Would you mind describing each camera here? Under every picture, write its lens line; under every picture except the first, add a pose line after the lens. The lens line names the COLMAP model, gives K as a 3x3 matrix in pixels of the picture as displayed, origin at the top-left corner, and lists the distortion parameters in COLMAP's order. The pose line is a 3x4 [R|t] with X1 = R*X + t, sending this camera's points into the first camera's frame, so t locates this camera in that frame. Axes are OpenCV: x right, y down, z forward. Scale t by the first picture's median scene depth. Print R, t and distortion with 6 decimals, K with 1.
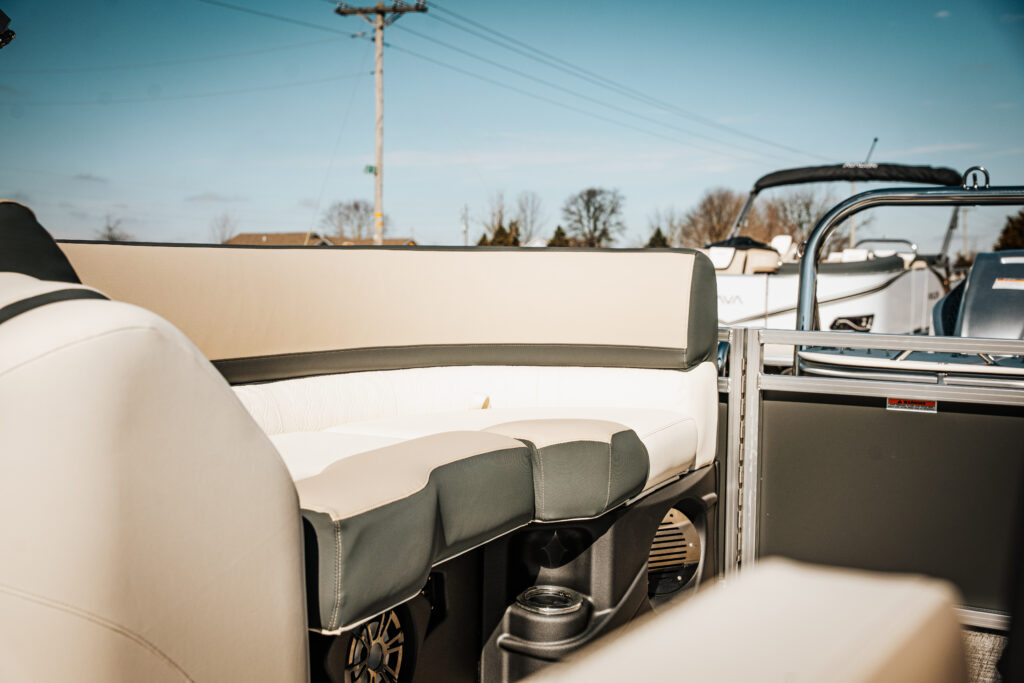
lens RADIAL K [[1291.2, 0, 512.0], [0, 1291.2, 341.5], [0, 0, 1]] dist [0.071603, -0.010787]
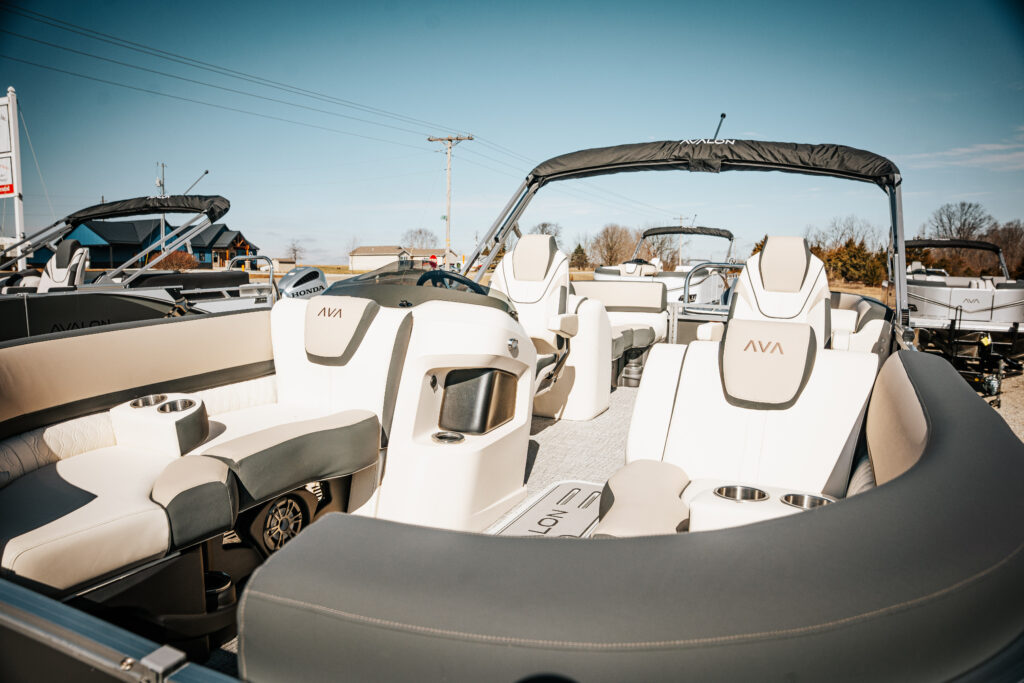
lens RADIAL K [[706.9, 0, 512.0], [0, 706.9, 341.5], [0, 0, 1]] dist [-0.191832, 0.142258]
pose [[0.999704, 0.004313, 0.023958, -0.065096], [-0.005580, 0.998574, 0.053088, -0.000537], [-0.023695, -0.053206, 0.998302, -0.198558]]
